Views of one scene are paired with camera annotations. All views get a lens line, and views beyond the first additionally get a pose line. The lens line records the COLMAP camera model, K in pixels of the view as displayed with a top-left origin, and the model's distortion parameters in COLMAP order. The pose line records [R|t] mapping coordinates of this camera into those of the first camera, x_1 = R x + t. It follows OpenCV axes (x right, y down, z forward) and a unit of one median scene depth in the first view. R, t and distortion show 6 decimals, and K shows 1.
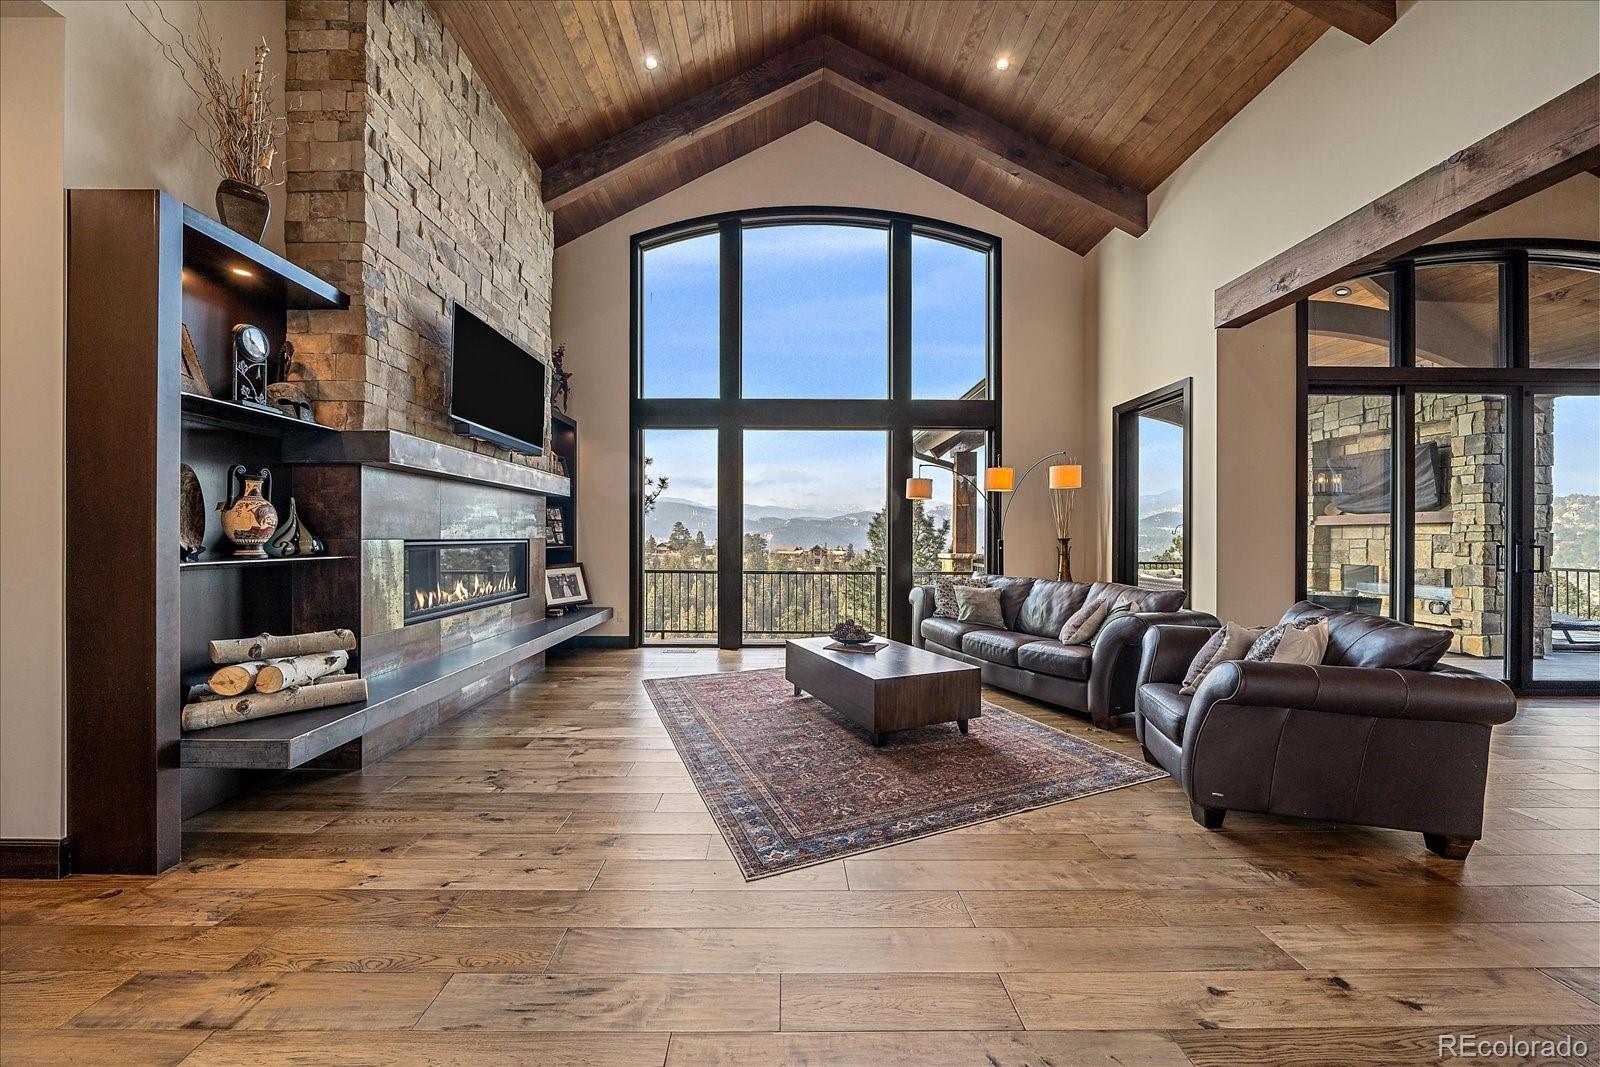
lens RADIAL K [[552.0, 0, 788.5], [0, 552.0, 536.8], [0, 0, 1]] dist [-0.008655, 0.000975]
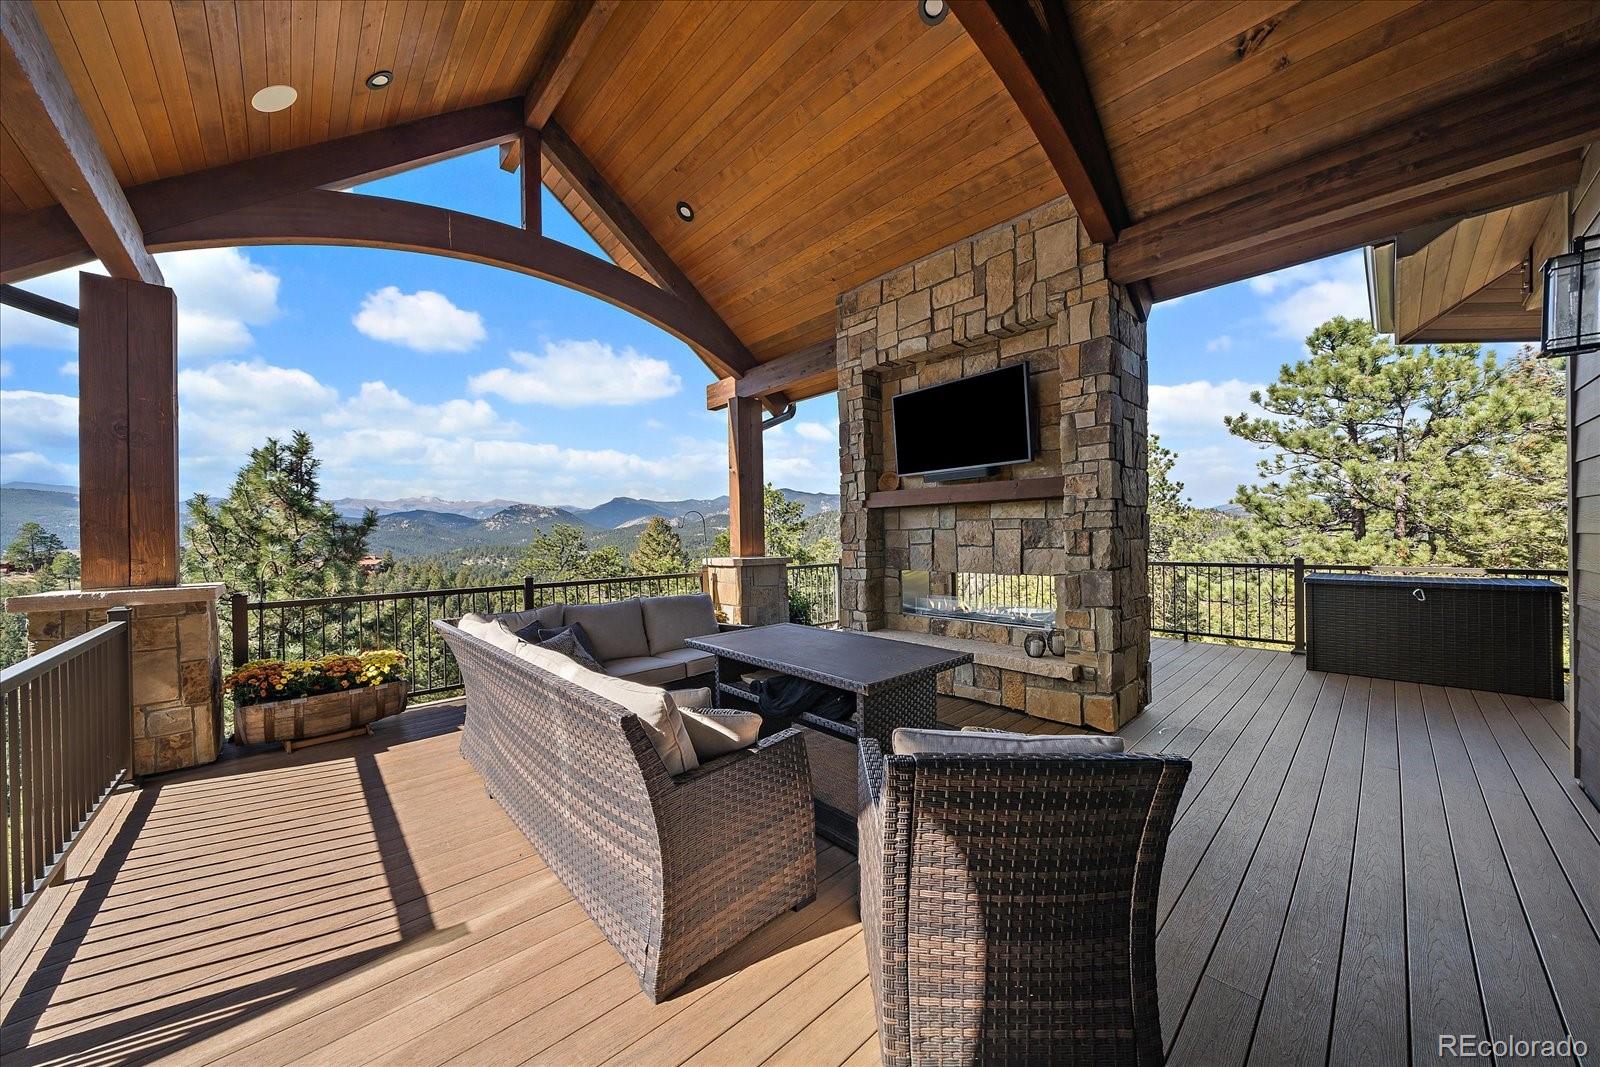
lens RADIAL K [[552.0, 0, 789.2], [0, 552.0, 536.5], [0, 0, 1]] dist [-0.008655, 0.000975]
pose [[0.748363, -0.018470, 0.663032, 0.952326], [0.019051, 0.999798, 0.006349, 0.010309], [-0.663016, 0.007880, 0.748564, 1.169224]]
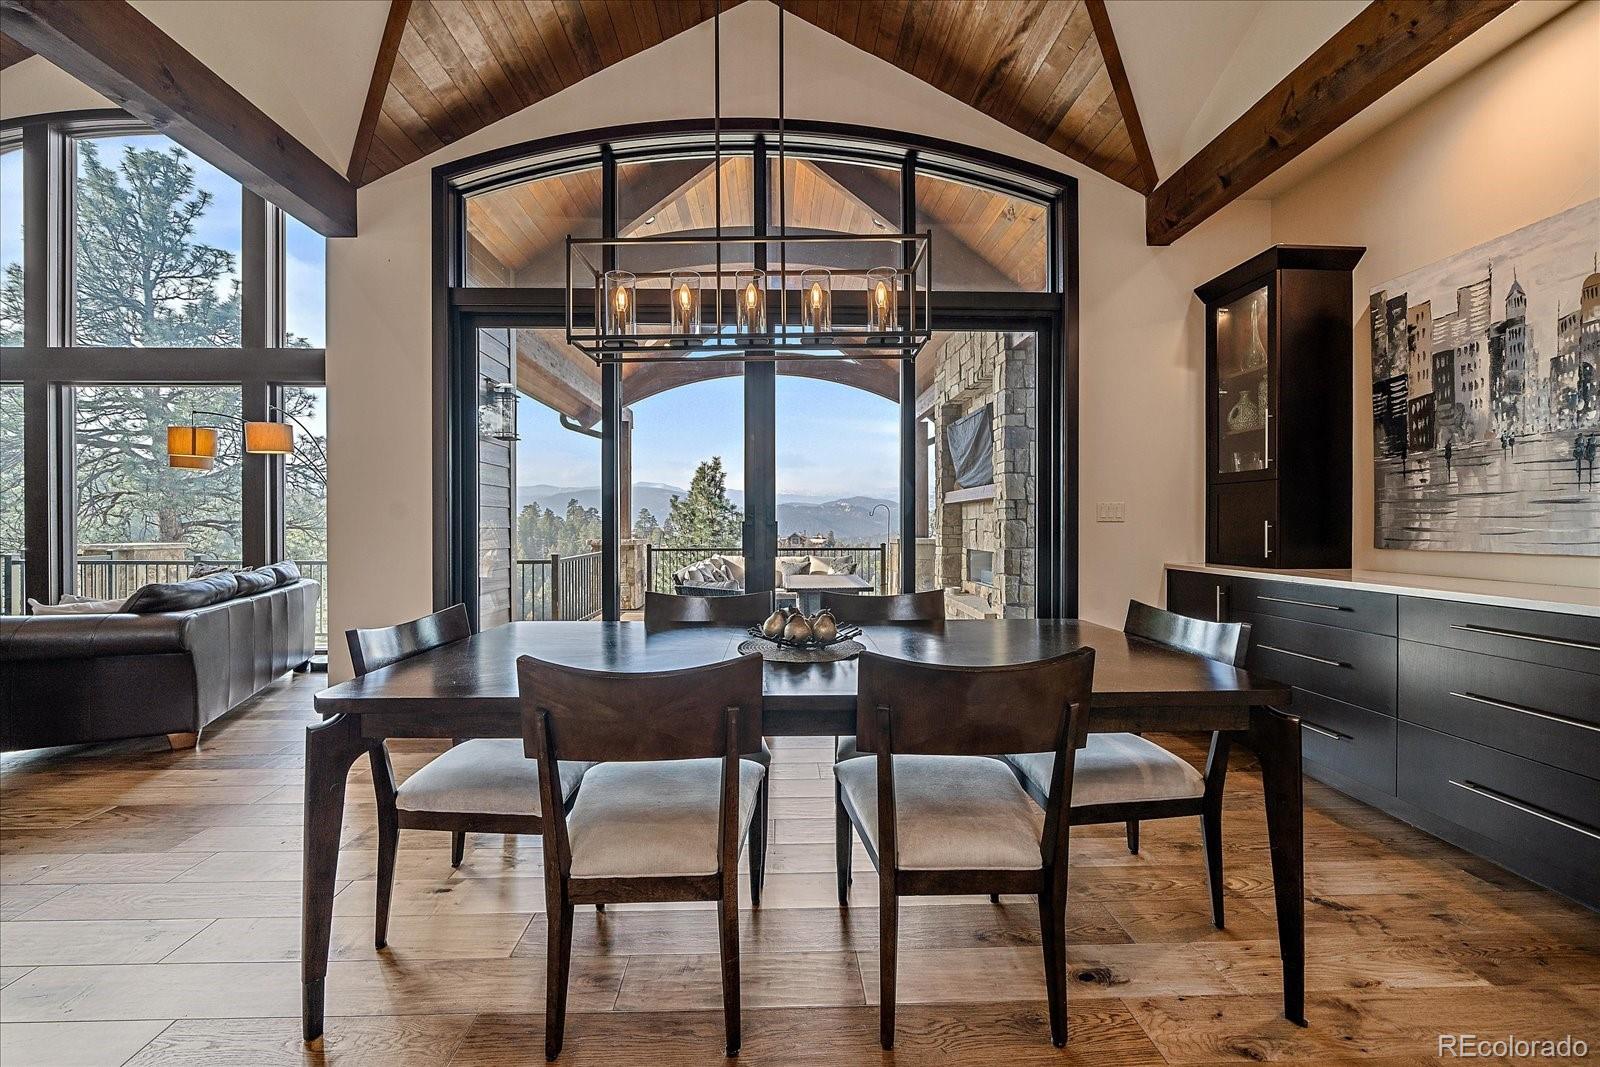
lens RADIAL K [[591.3, 0, 789.9], [0, 591.3, 523.0], [0, 0, 1]] dist [-0.000836, 0.000100]
pose [[0.999857, -0.006630, 0.015570, 1.379174], [0.006651, 0.999977, -0.001302, 0.018089], [-0.015561, 0.001405, 0.999878, 0.161818]]
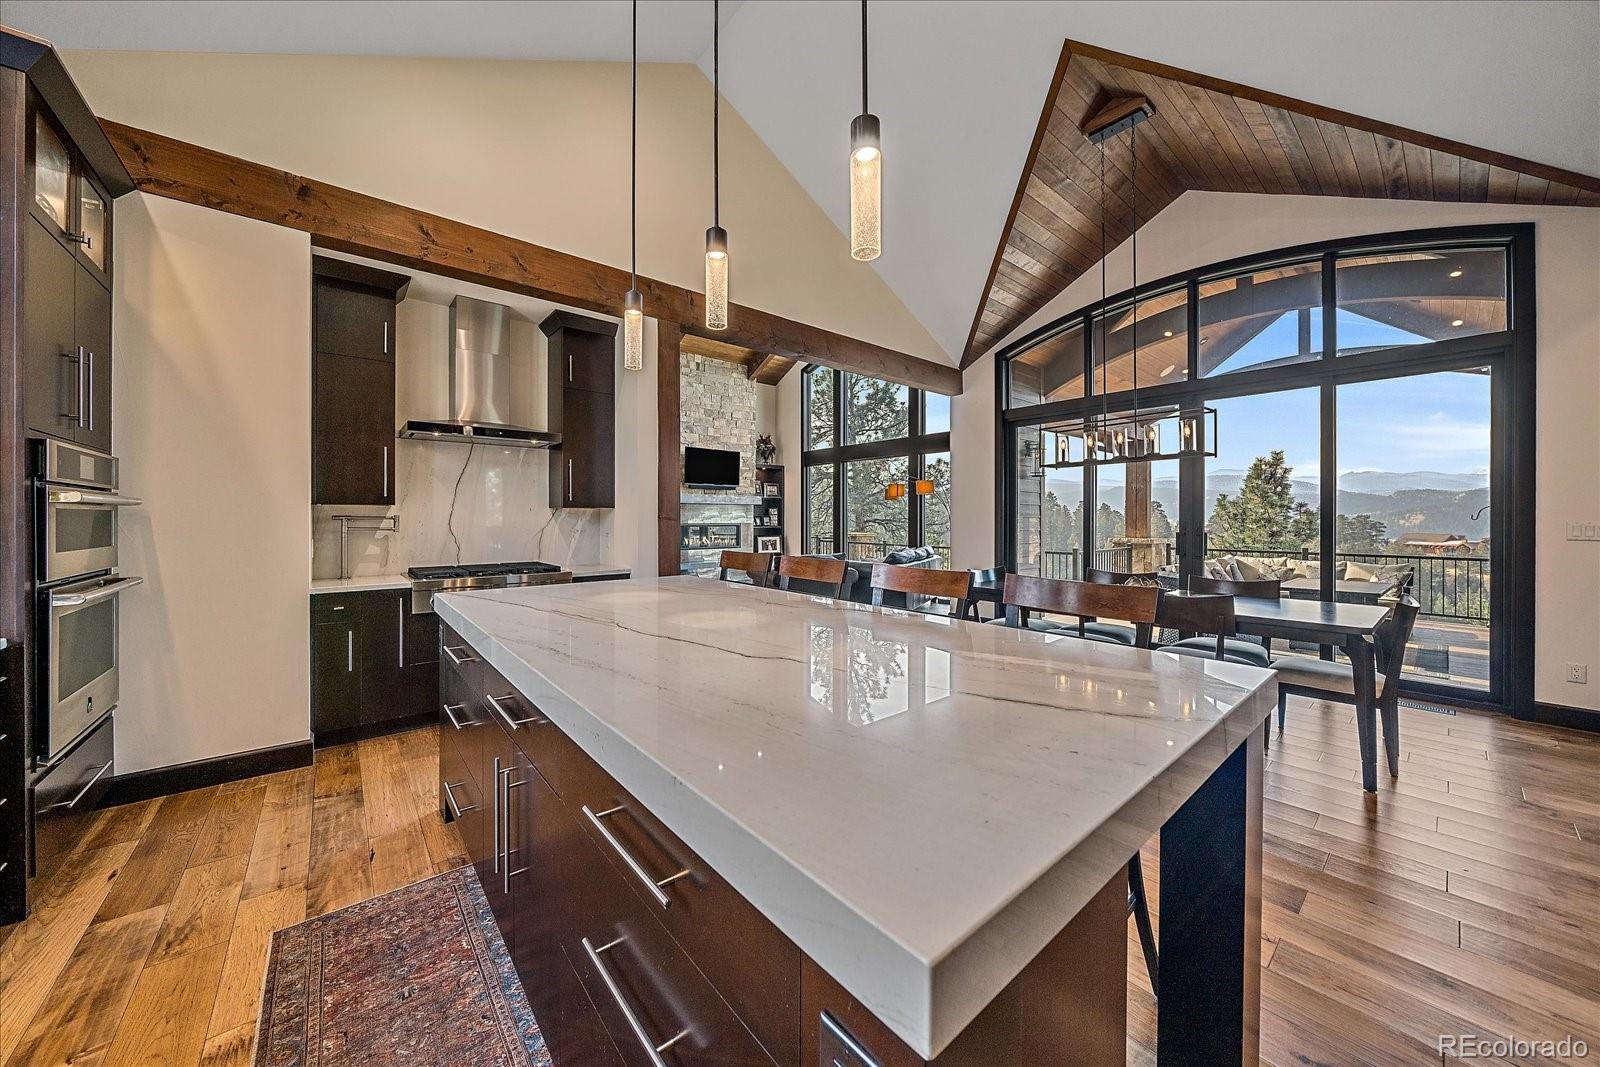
lens RADIAL K [[552.0, 0, 784.6], [0, 552.0, 517.8], [0, 0, 1]] dist [-0.008655, 0.000975]
pose [[0.622741, -0.003969, -0.782418, 1.709816], [0.001231, 0.999991, -0.004094, -0.011896], [0.782427, 0.001586, 0.622740, -0.388383]]
